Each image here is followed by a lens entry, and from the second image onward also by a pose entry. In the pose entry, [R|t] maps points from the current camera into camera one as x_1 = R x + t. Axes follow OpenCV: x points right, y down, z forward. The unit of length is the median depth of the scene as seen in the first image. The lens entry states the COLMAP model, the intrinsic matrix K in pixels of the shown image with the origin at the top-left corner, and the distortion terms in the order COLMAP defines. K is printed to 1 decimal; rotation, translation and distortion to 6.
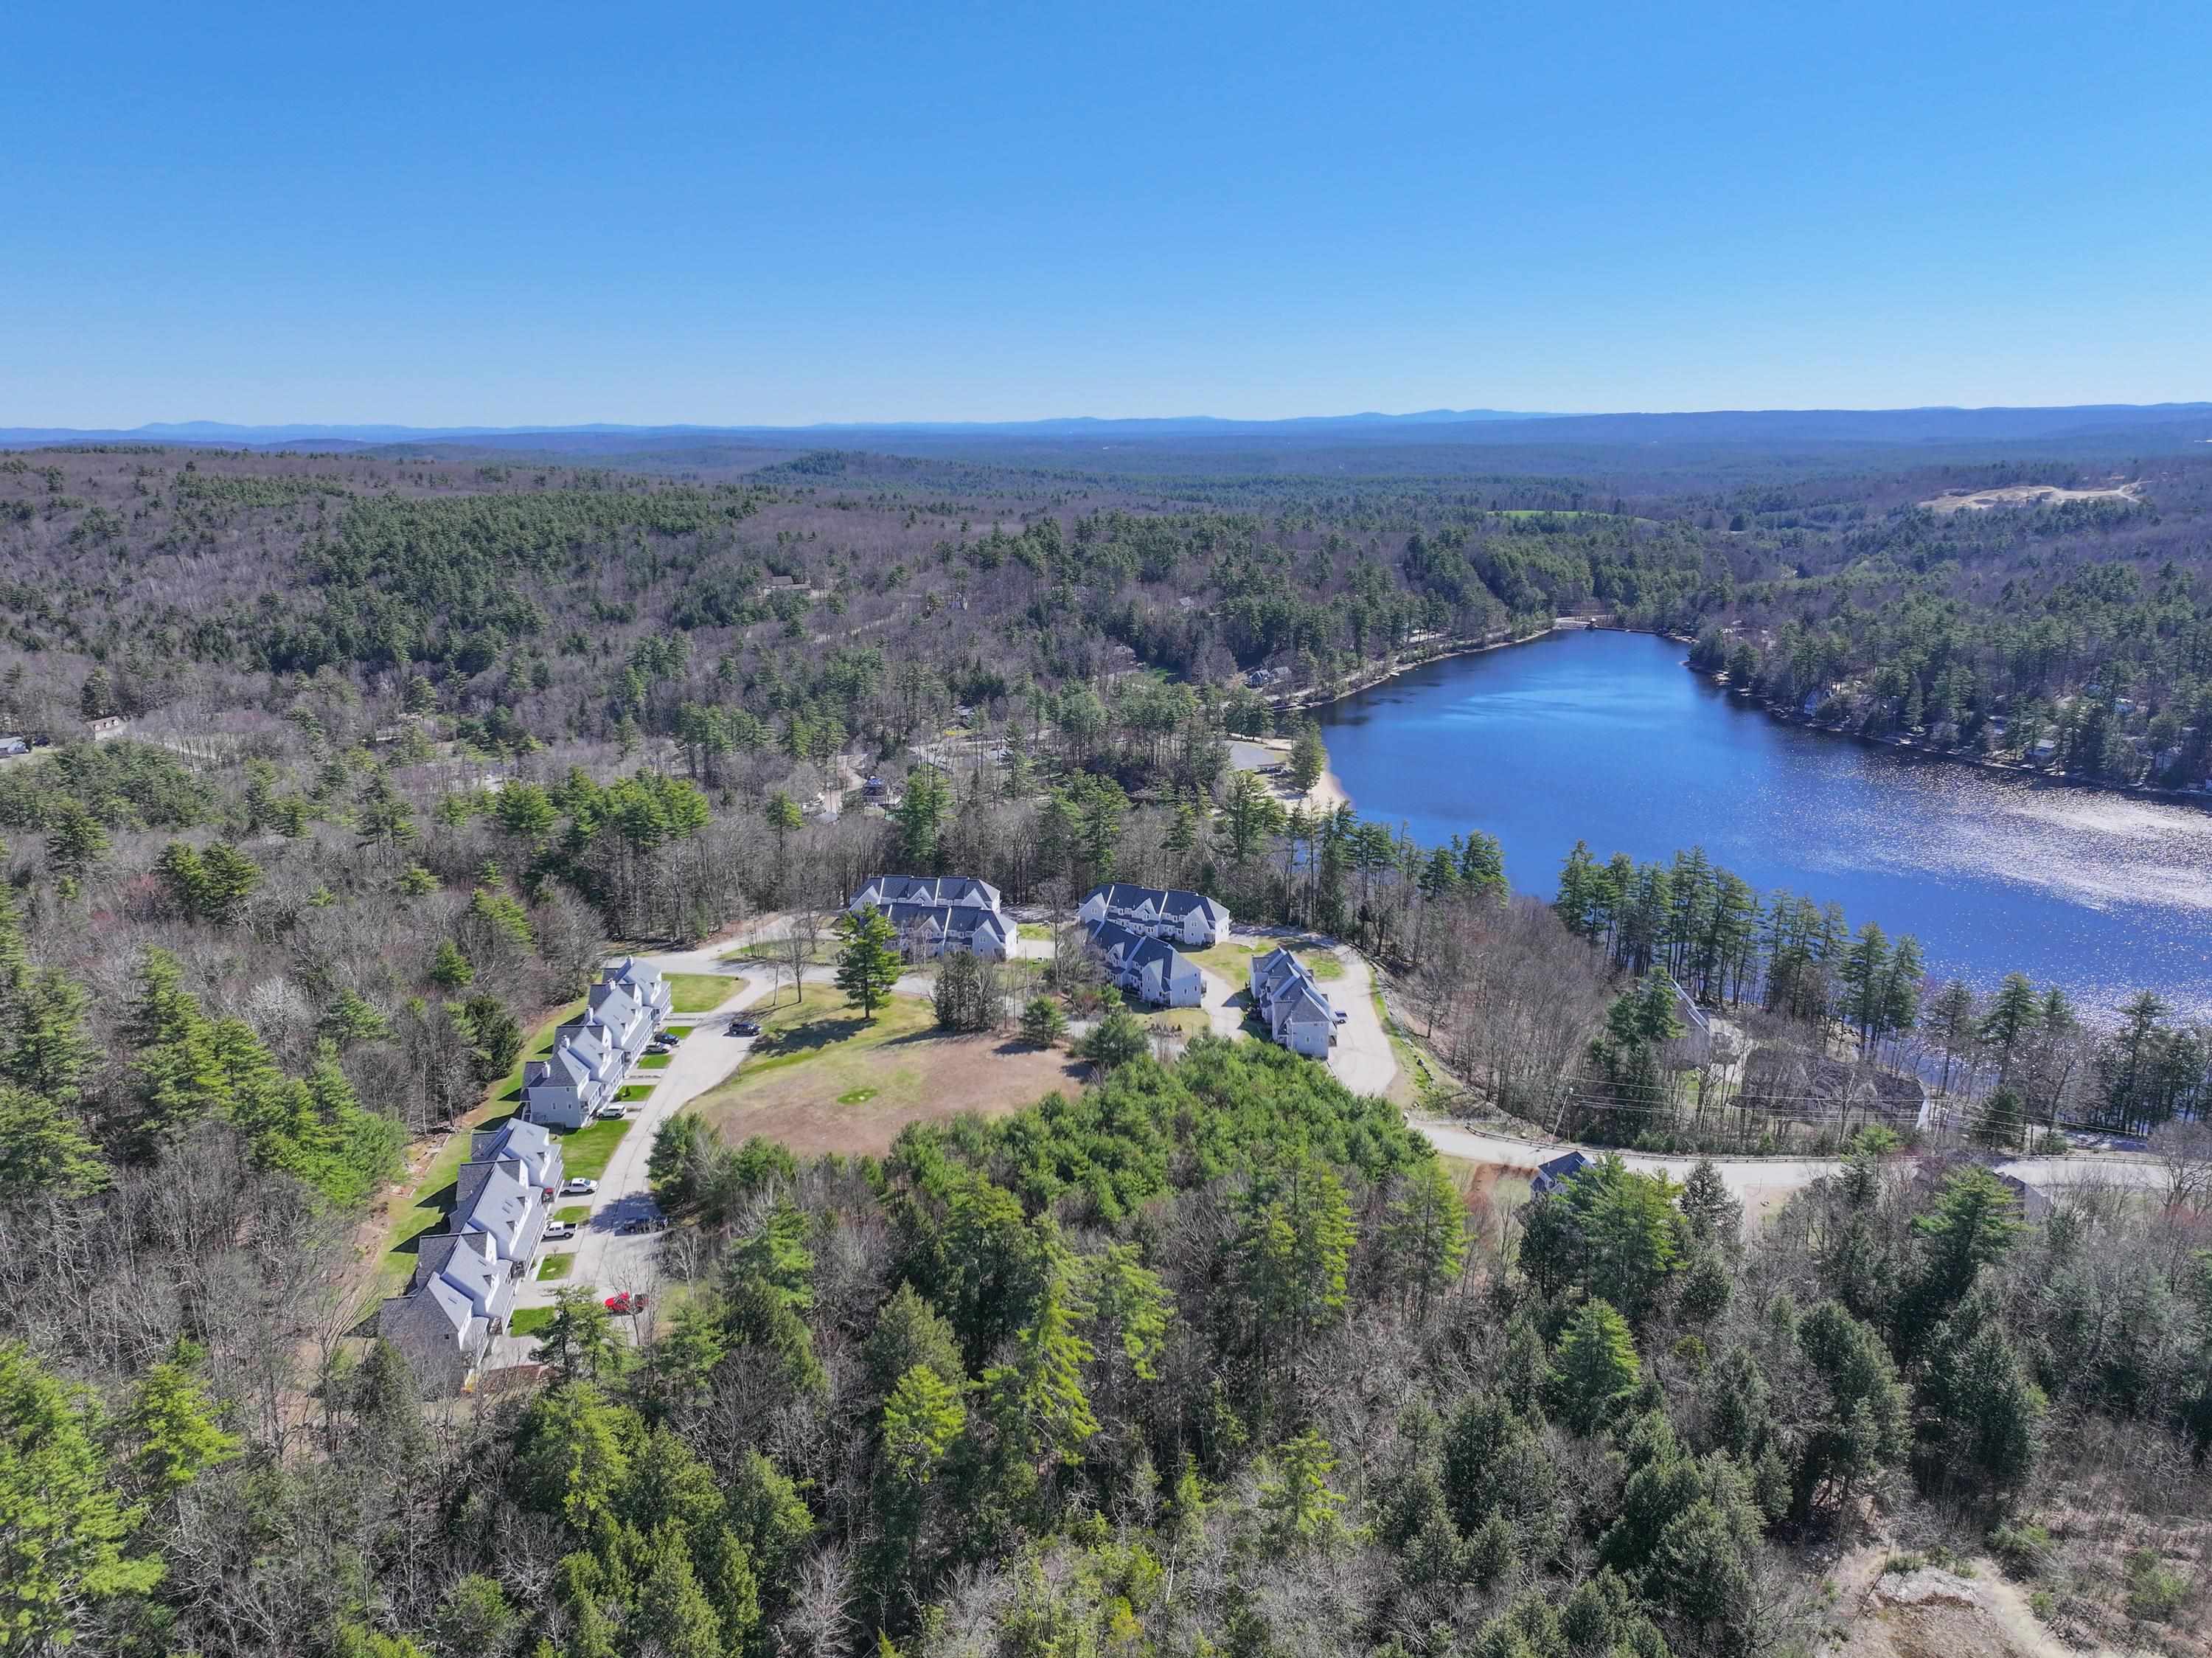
lens RADIAL K [[1579.4, 0, 1106.0], [0, 1579.4, 829.0], [0, 0, 1]] dist [0.001308, 0.004017]
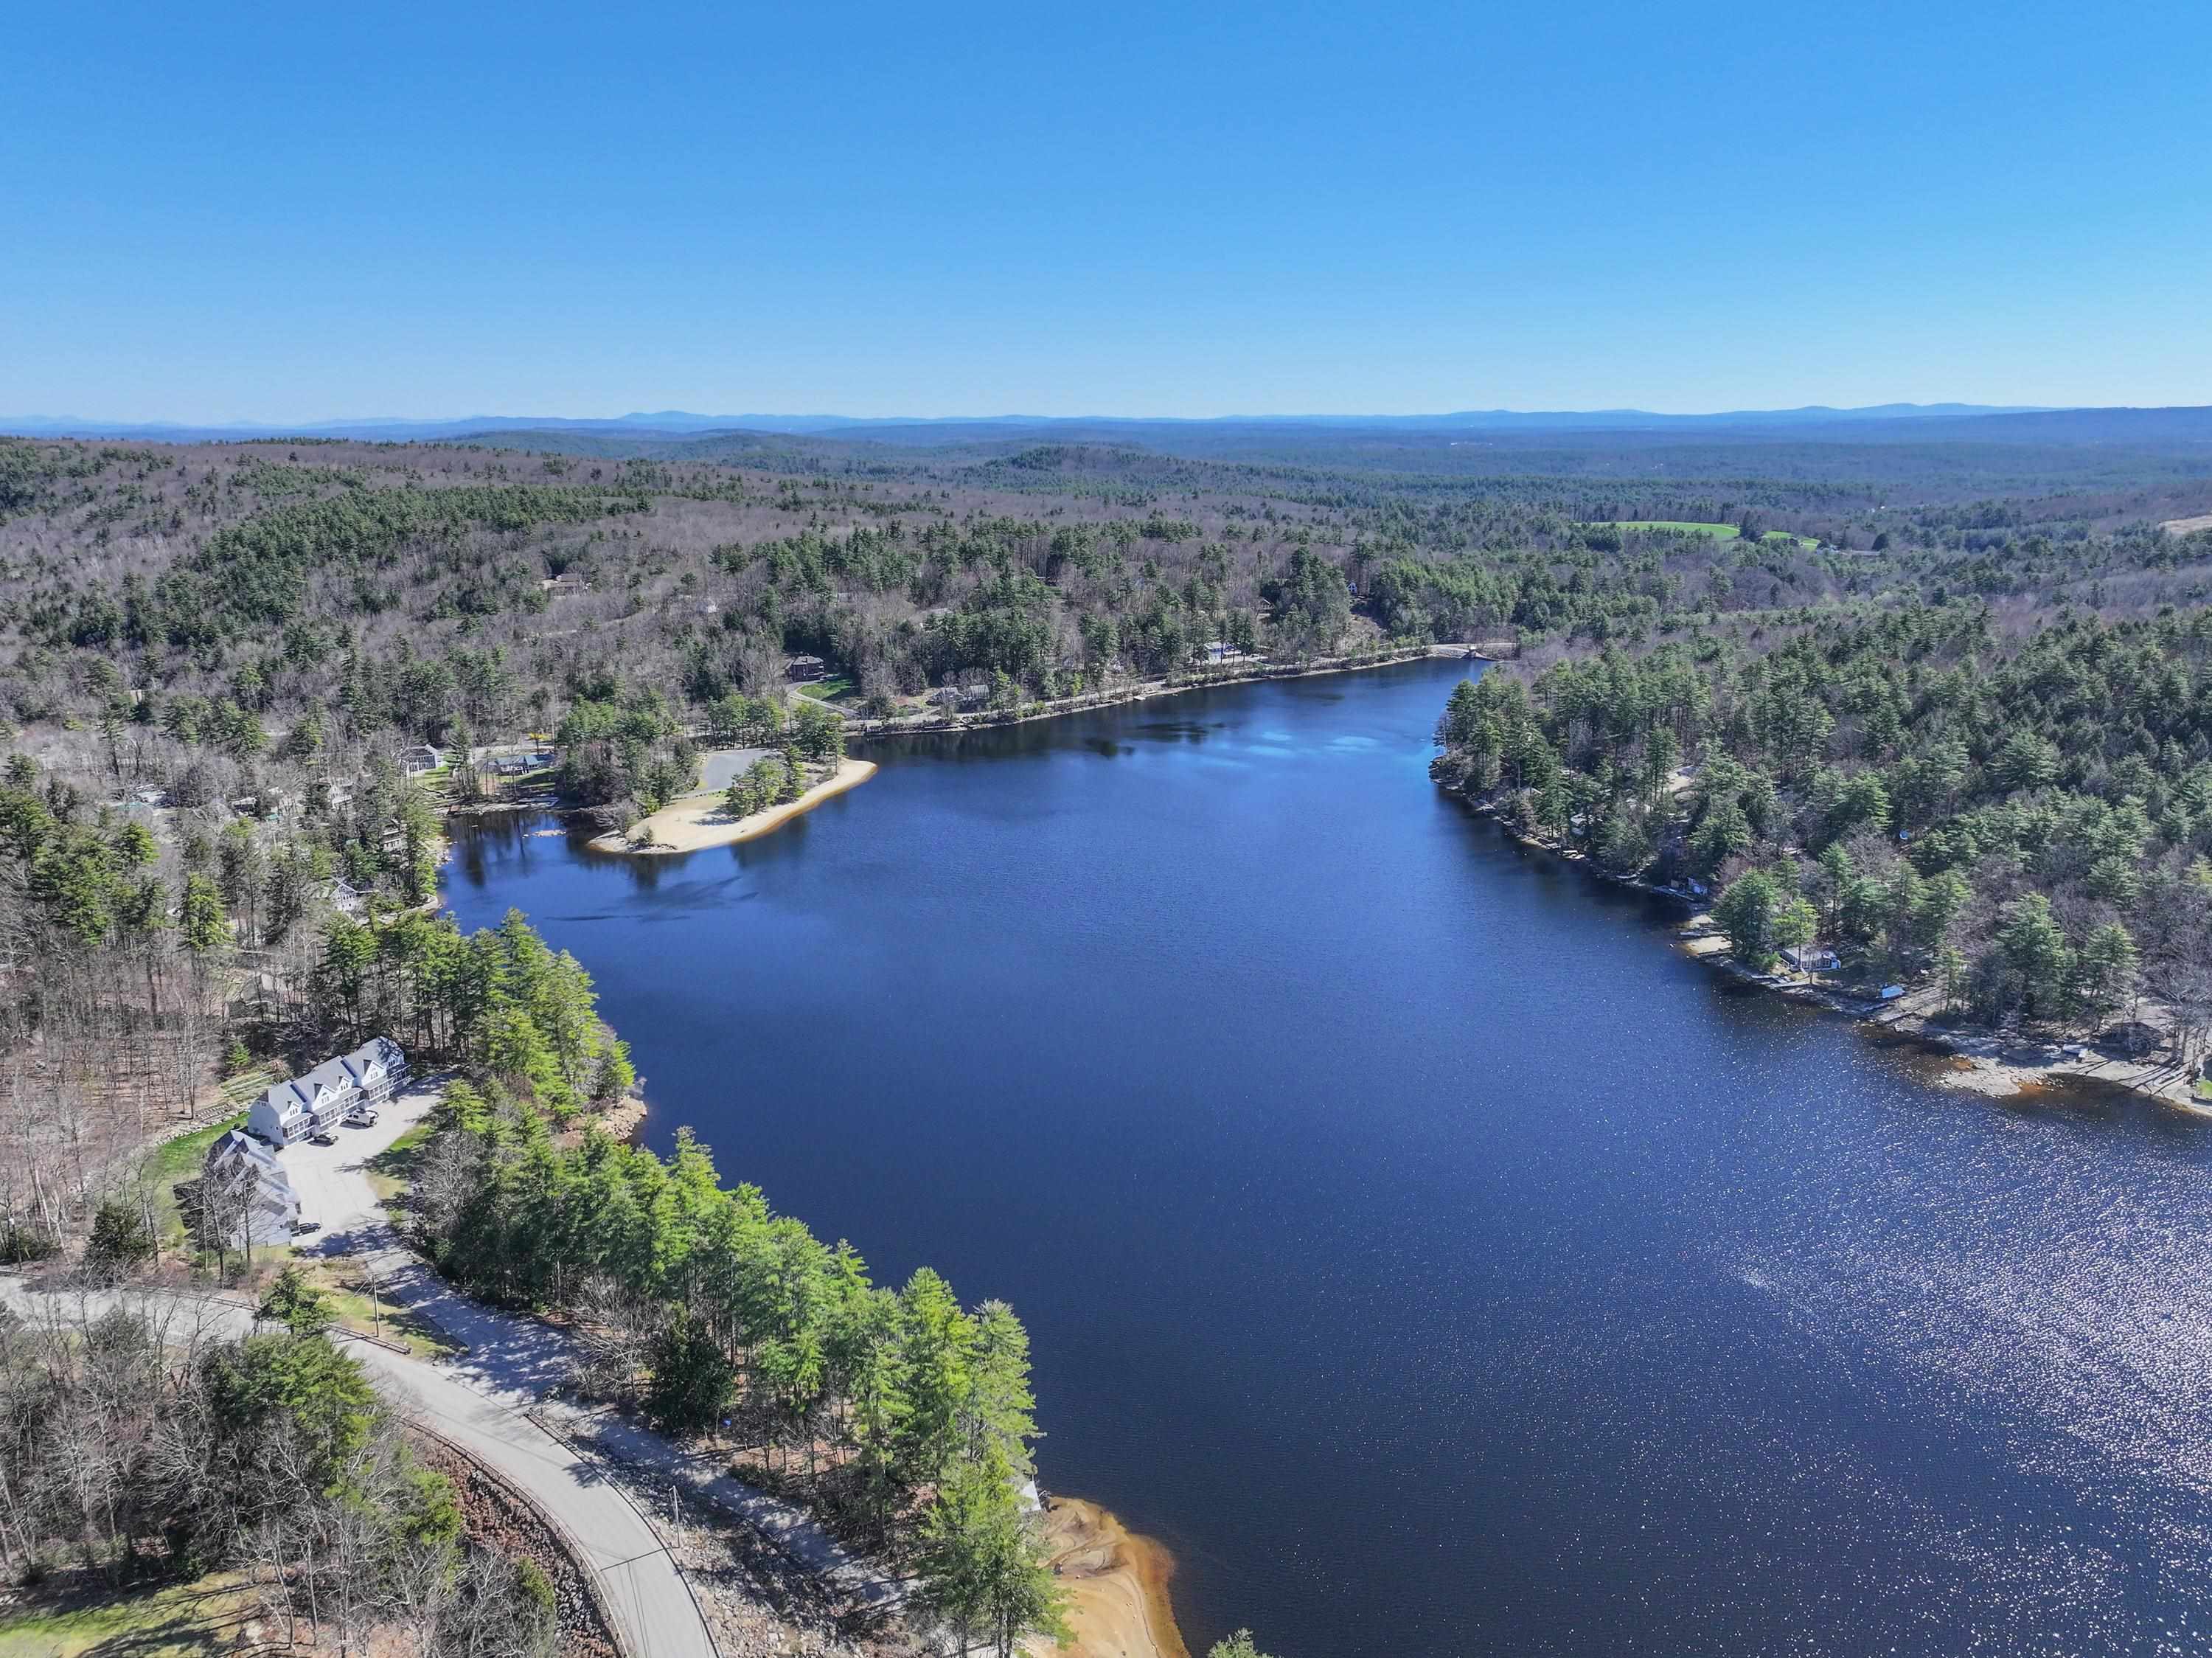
lens RADIAL K [[1605.1, 0, 1116.0], [0, 1605.1, 833.4], [0, 0, 1]] dist [-0.007129, 0.033470]
pose [[0.964479, 0.071170, -0.254390, 0.428711], [-0.070190, 0.997450, 0.012939, -0.030846], [0.254662, 0.005376, 0.967015, 0.084739]]
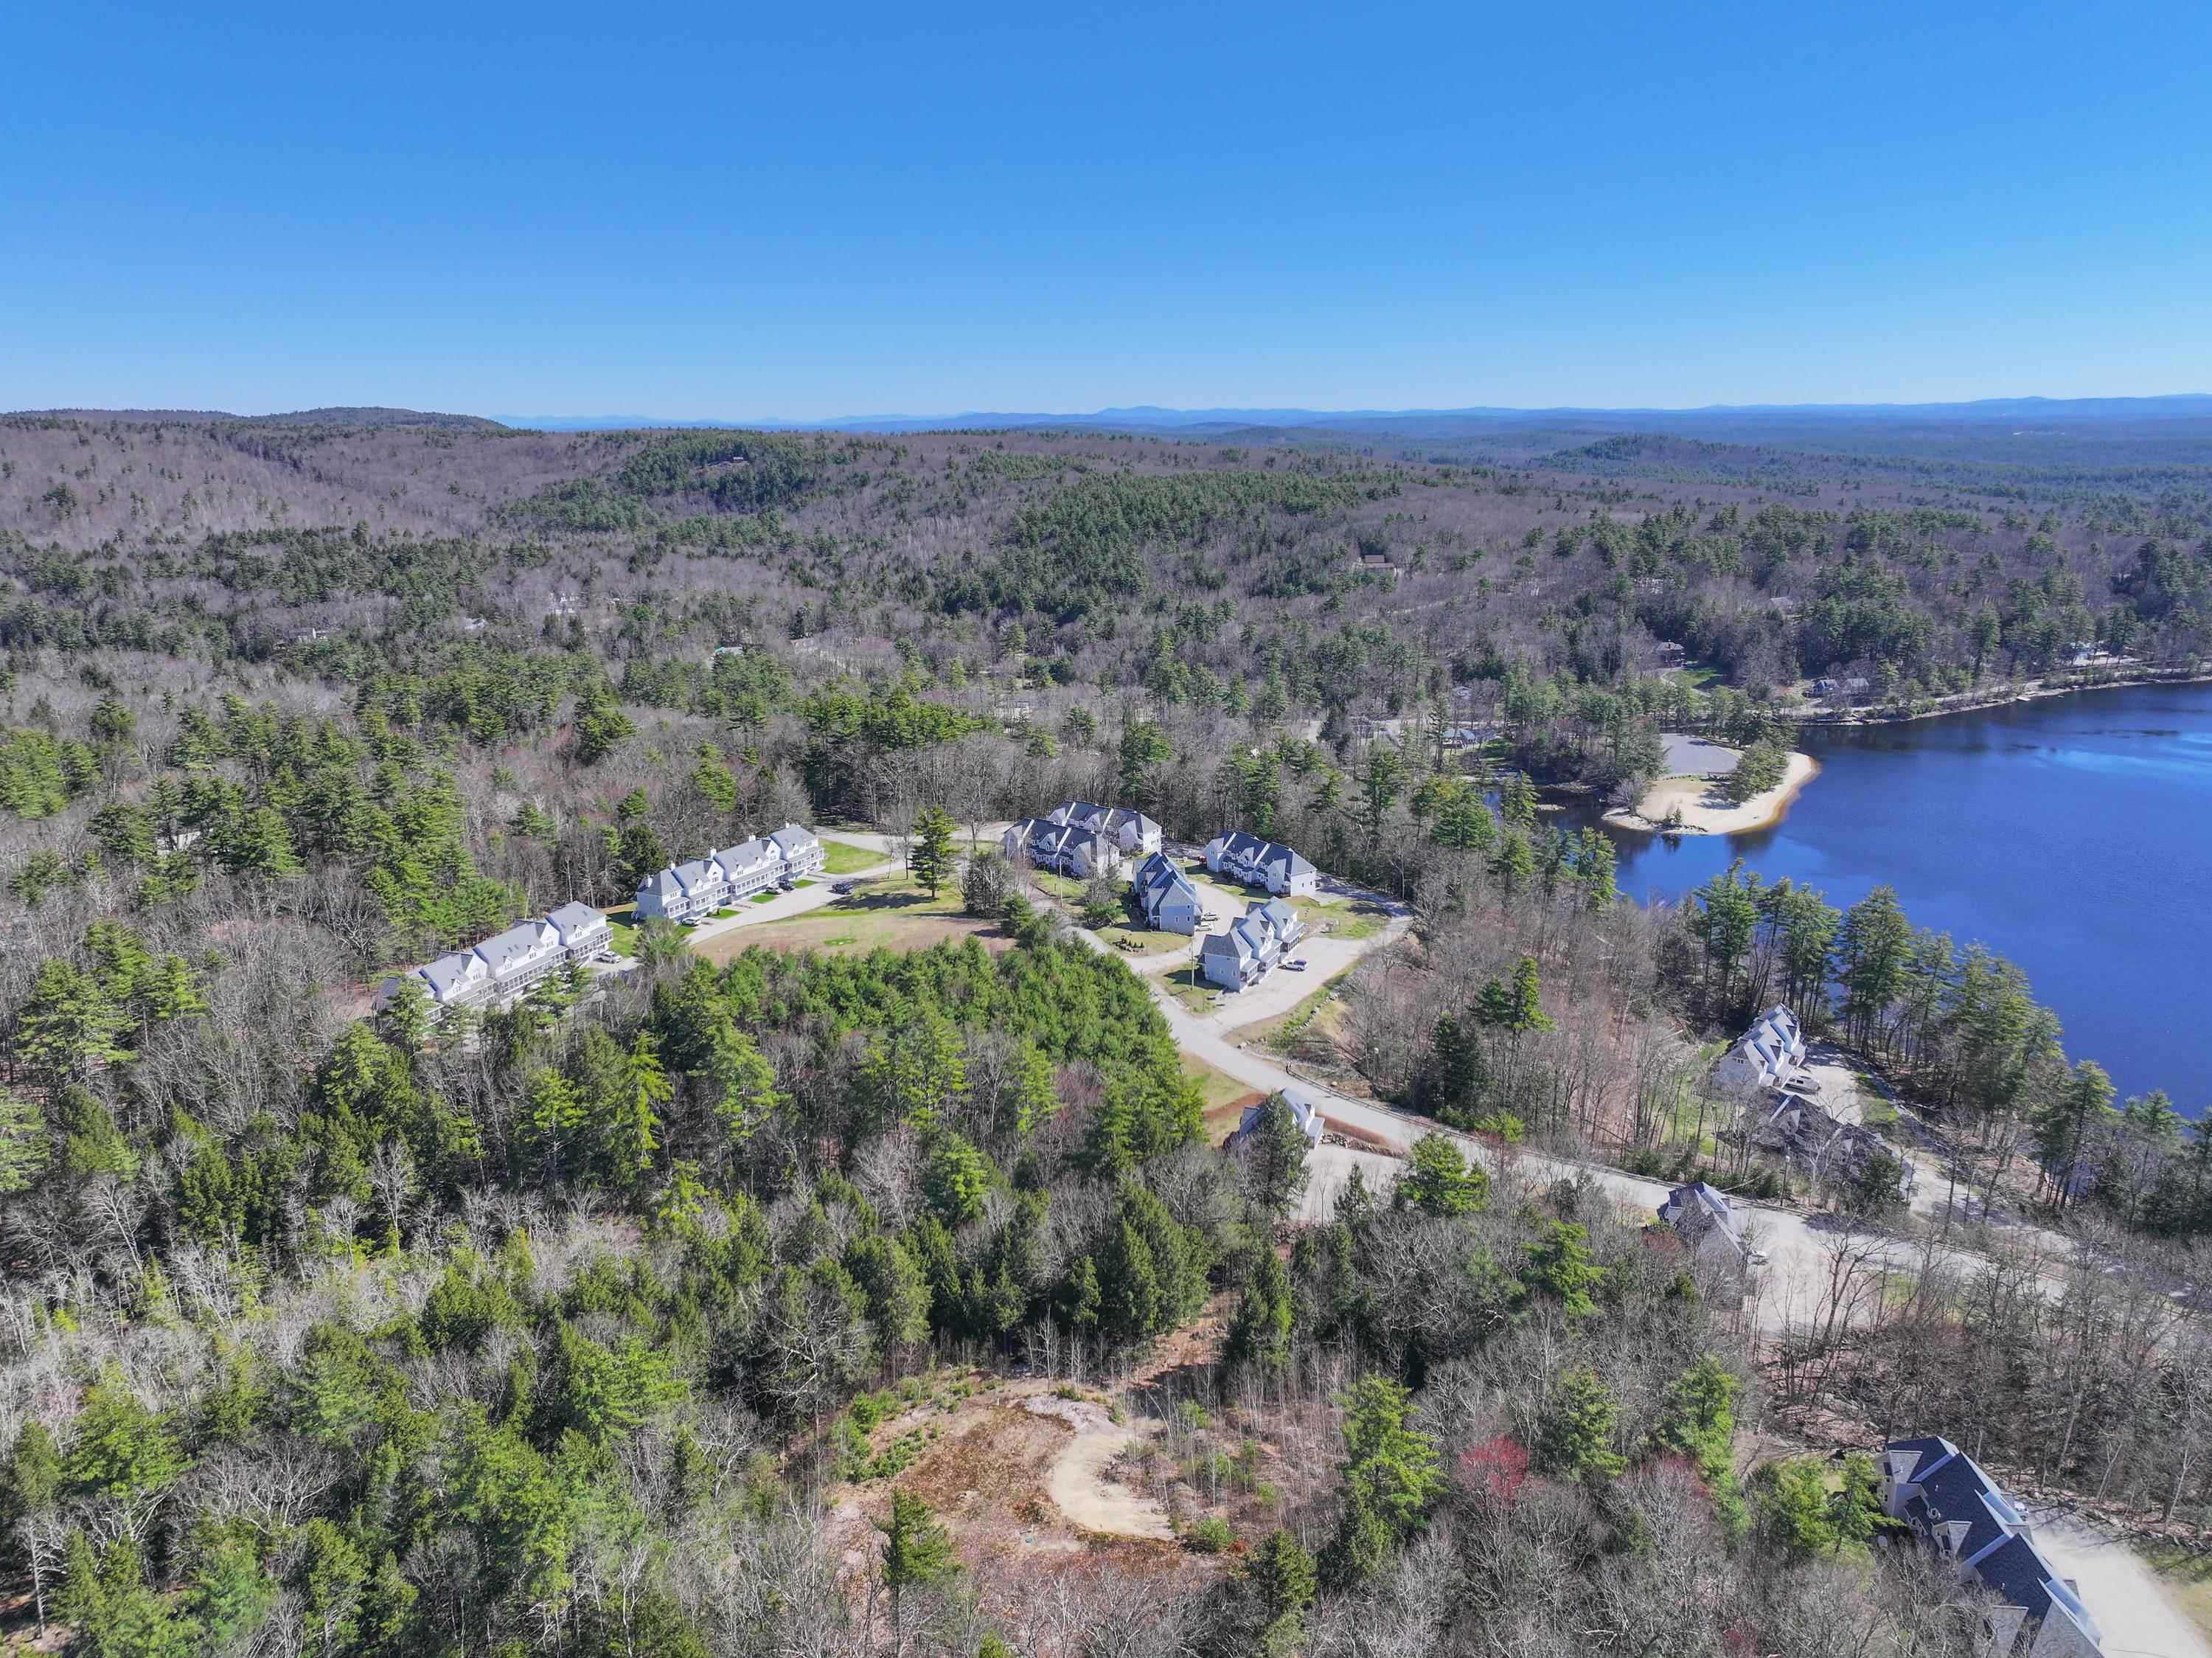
lens RADIAL K [[1579.4, 0, 1106.0], [0, 1579.4, 829.0], [0, 0, 1]] dist [0.001308, 0.004017]
pose [[0.858319, 0.130313, -0.496293, 0.196061], [-0.125120, 0.991171, 0.043865, -0.001916], [0.497627, 0.024446, 0.867046, -0.004439]]
